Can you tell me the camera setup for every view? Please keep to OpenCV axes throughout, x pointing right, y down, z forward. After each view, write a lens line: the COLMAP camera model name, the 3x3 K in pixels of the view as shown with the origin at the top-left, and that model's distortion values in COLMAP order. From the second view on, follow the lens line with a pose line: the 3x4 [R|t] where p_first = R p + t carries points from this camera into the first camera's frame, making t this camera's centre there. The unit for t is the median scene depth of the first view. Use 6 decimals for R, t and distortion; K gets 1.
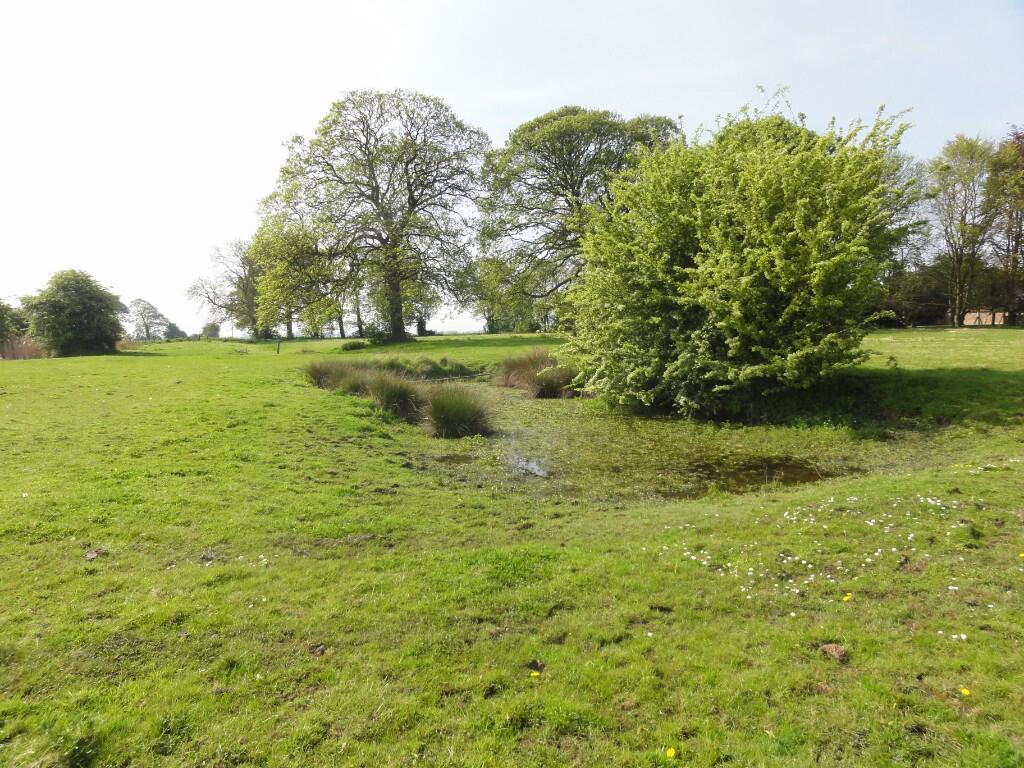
lens RADIAL K [[728.7, 0, 511.8], [0, 728.7, 382.5], [0, 0, 1]] dist [0.002028, 0.000022]
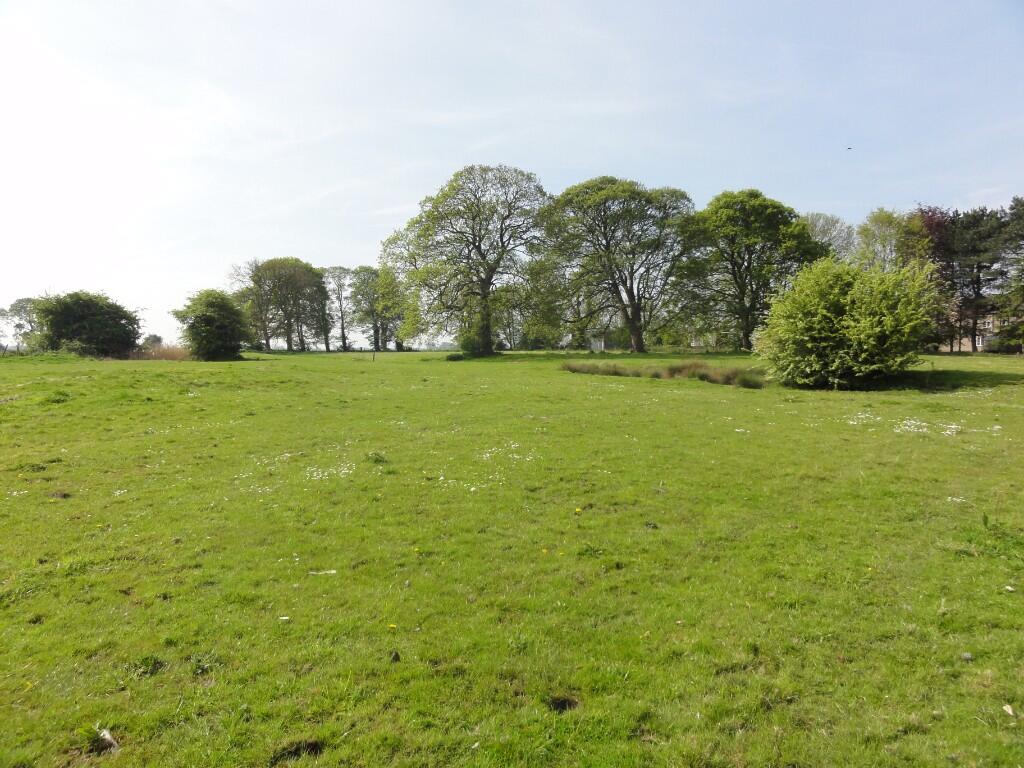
lens RADIAL K [[728.7, 0, 512.1], [0, 728.7, 384.5], [0, 0, 1]] dist [0.002028, 0.000022]
pose [[0.992298, 0.019558, 0.122319, -0.239872], [-0.016601, 0.999546, -0.025152, 0.025517], [-0.122756, 0.022928, 0.992172, -0.255631]]
